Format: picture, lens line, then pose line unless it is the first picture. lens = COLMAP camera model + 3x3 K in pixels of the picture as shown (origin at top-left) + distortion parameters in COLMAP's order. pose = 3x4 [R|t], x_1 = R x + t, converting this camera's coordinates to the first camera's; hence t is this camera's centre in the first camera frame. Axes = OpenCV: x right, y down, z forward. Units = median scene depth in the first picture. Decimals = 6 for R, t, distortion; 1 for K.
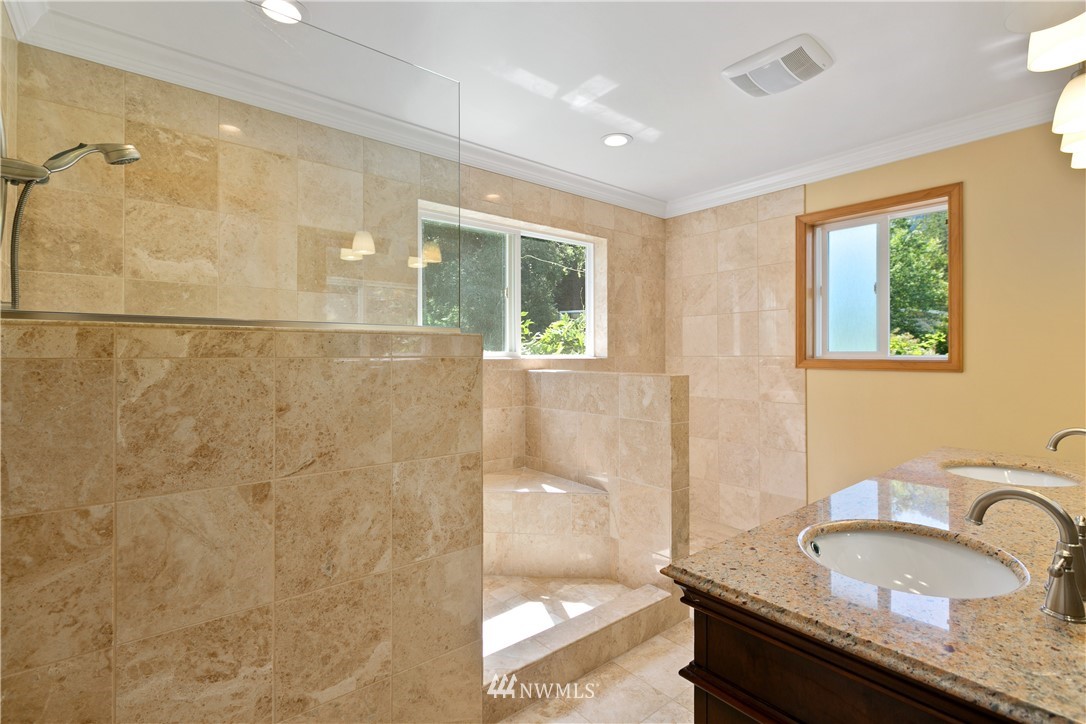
lens RADIAL K [[493.1, 0, 538.0], [0, 493.1, 352.3], [0, 0, 1]] dist [-0.001372, 0.000011]
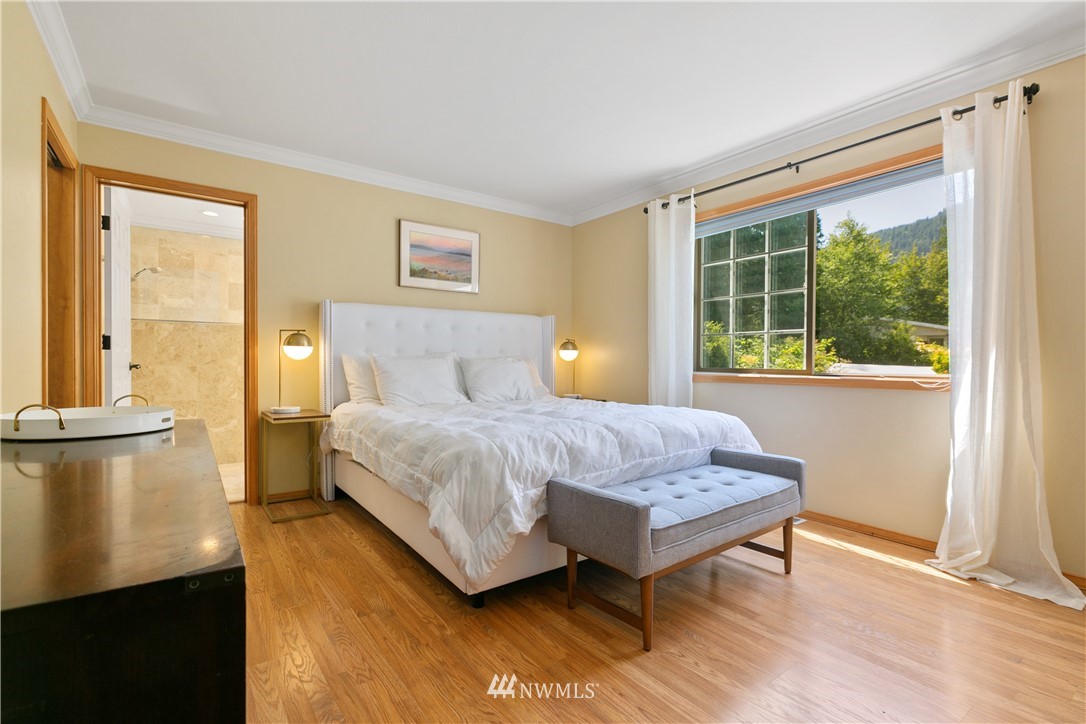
lens RADIAL K [[493.1, 0, 548.6], [0, 493.1, 368.8], [0, 0, 1]] dist [-0.001372, 0.000011]
pose [[0.998959, 0.008470, -0.044834, 1.970305], [-0.007554, 0.999760, 0.020552, 0.170439], [0.044997, -0.020192, 0.998783, -2.232356]]
